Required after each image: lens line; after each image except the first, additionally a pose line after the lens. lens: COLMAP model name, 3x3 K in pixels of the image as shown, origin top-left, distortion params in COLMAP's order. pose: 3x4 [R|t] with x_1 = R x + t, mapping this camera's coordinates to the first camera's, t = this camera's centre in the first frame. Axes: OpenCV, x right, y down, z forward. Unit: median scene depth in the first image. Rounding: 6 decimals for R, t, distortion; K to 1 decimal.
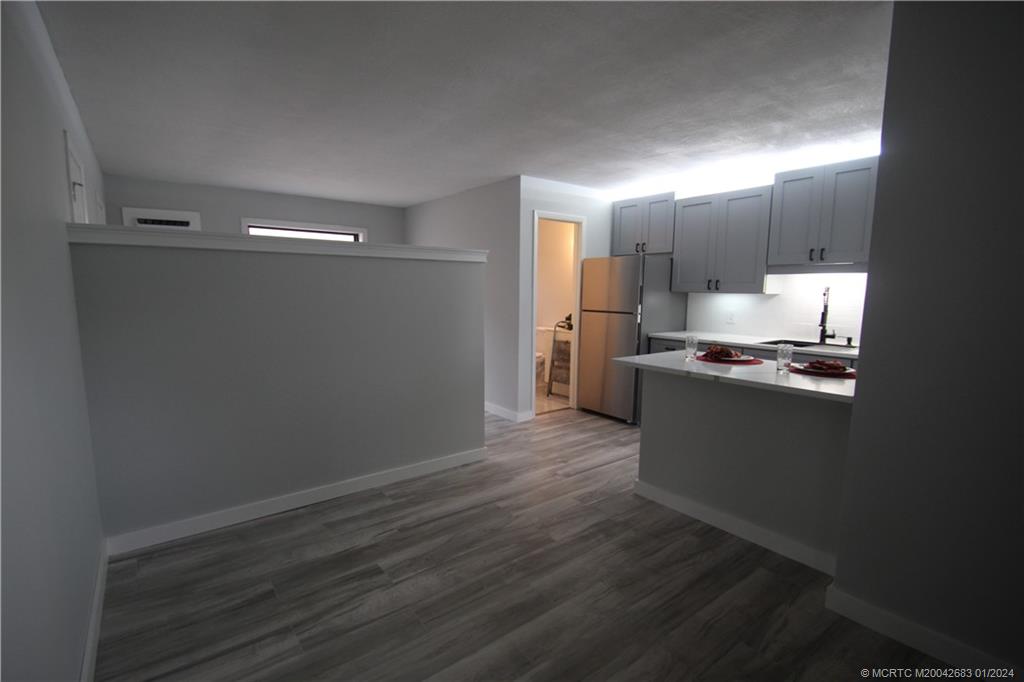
lens RADIAL K [[477.4, 0, 502.3], [0, 477.4, 346.1], [0, 0, 1]] dist [0.000461, -0.003558]
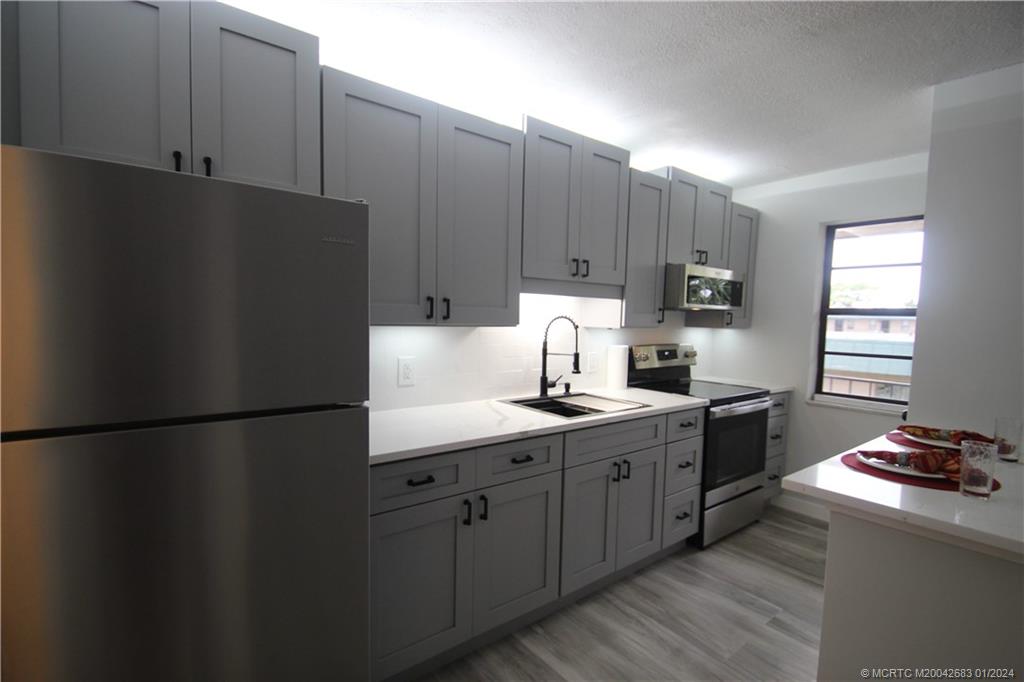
lens RADIAL K [[477.4, 0, 510.5], [0, 477.4, 348.2], [0, 0, 1]] dist [0.000461, -0.003558]
pose [[-0.025388, -0.077047, 0.996704, -0.007260], [0.094400, 0.992386, 0.079118, -0.126605], [-0.995211, 0.096098, -0.017921, 0.995713]]
